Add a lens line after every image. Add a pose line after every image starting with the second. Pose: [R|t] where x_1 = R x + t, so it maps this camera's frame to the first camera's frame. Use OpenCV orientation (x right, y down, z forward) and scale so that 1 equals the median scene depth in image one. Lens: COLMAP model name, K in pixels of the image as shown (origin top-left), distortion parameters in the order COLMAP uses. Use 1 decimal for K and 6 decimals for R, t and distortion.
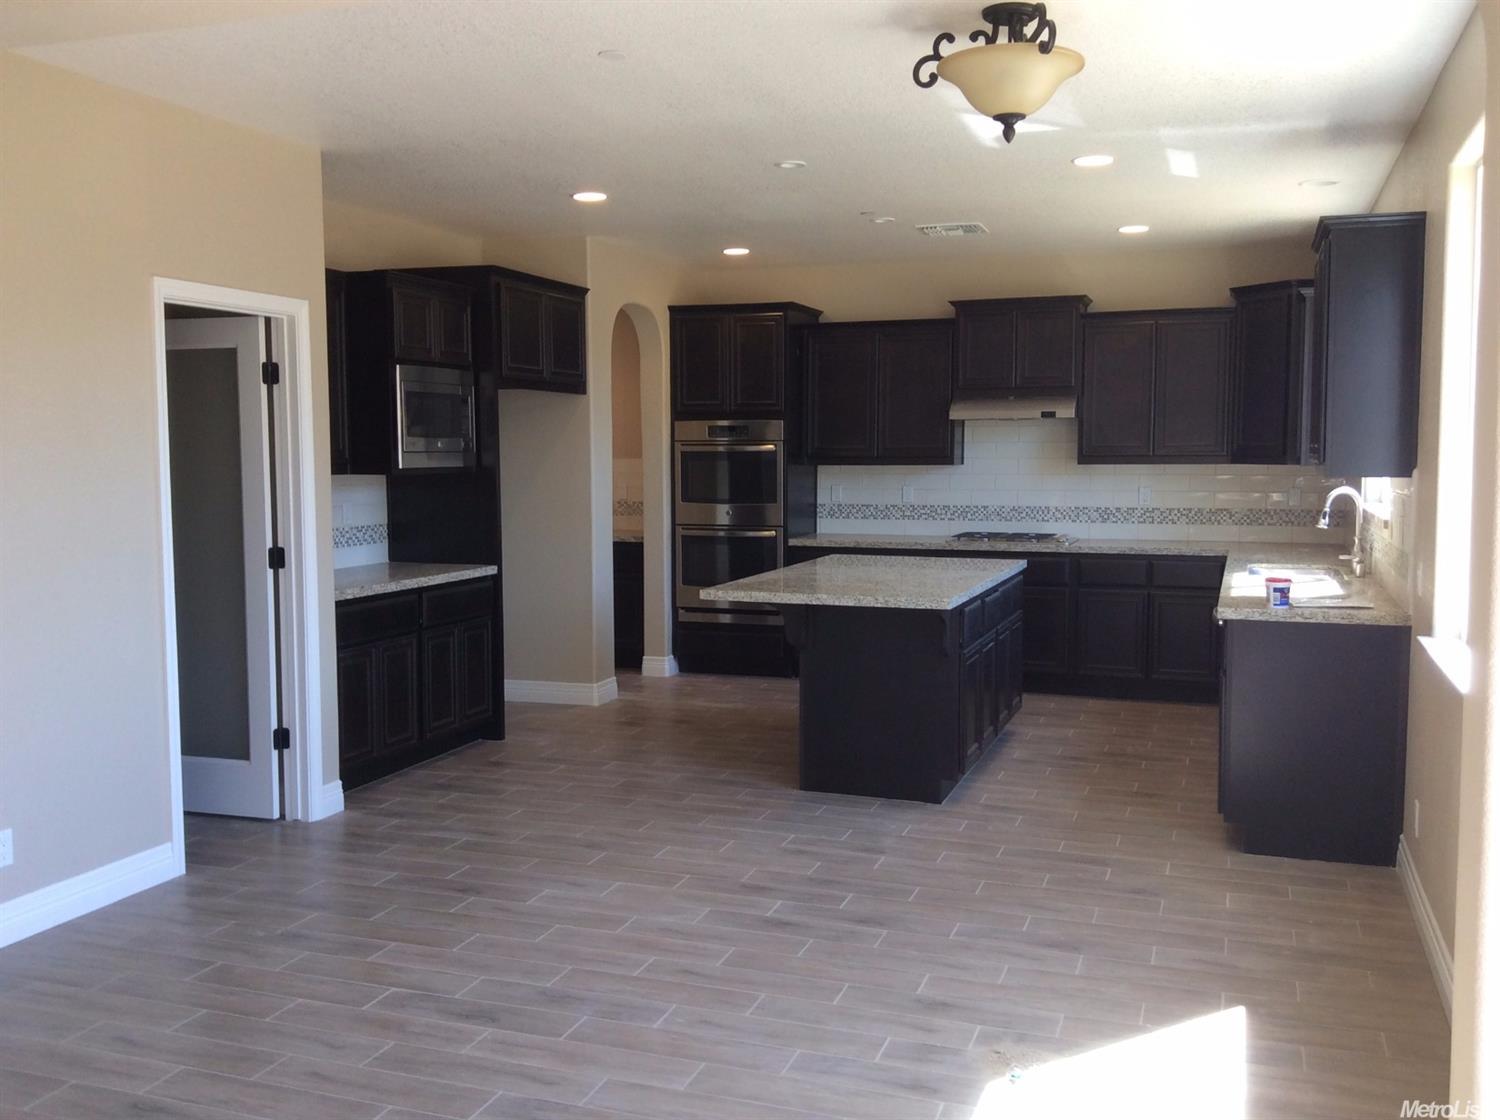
lens RADIAL K [[1381.9, 0, 751.9], [0, 1381.9, 559.5], [0, 0, 1]] dist [0.016421, 0.000000]
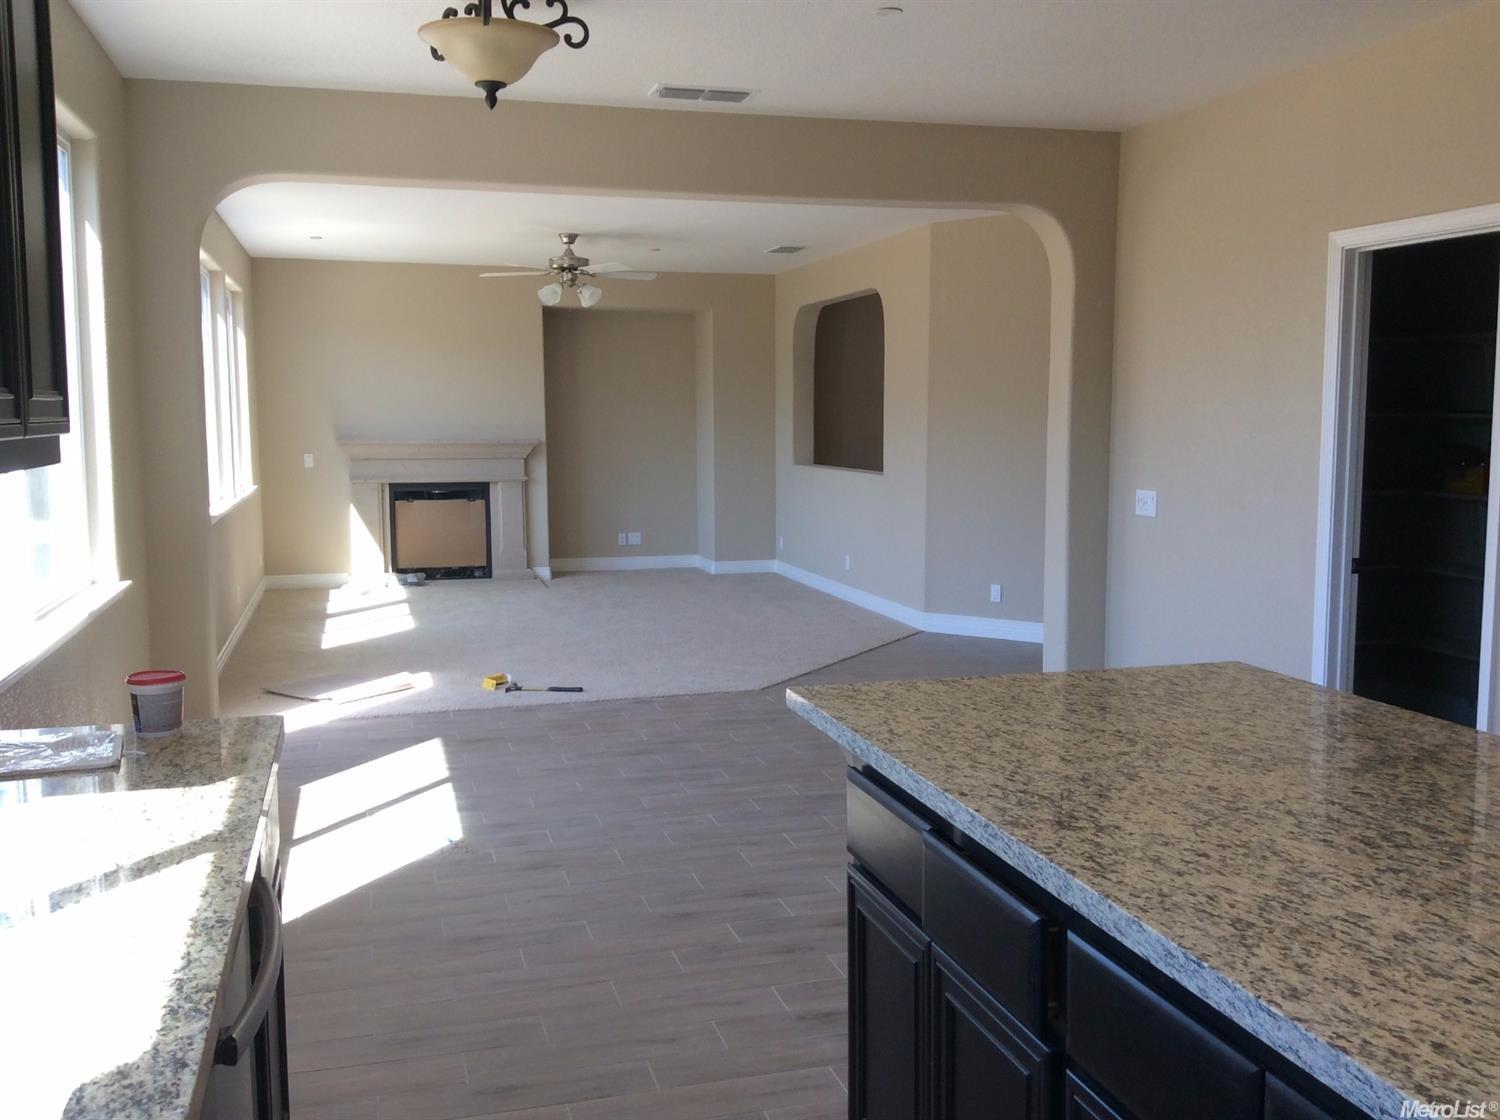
lens RADIAL K [[1381.9, 0, 752.6], [0, 1381.9, 558.2], [0, 0, 1]] dist [0.016421, 0.000000]
pose [[-0.820534, 0.059618, -0.568480, 0.659282], [-0.046391, 0.984319, 0.170187, -0.154731], [0.569712, 0.166016, -0.804902, 2.066780]]
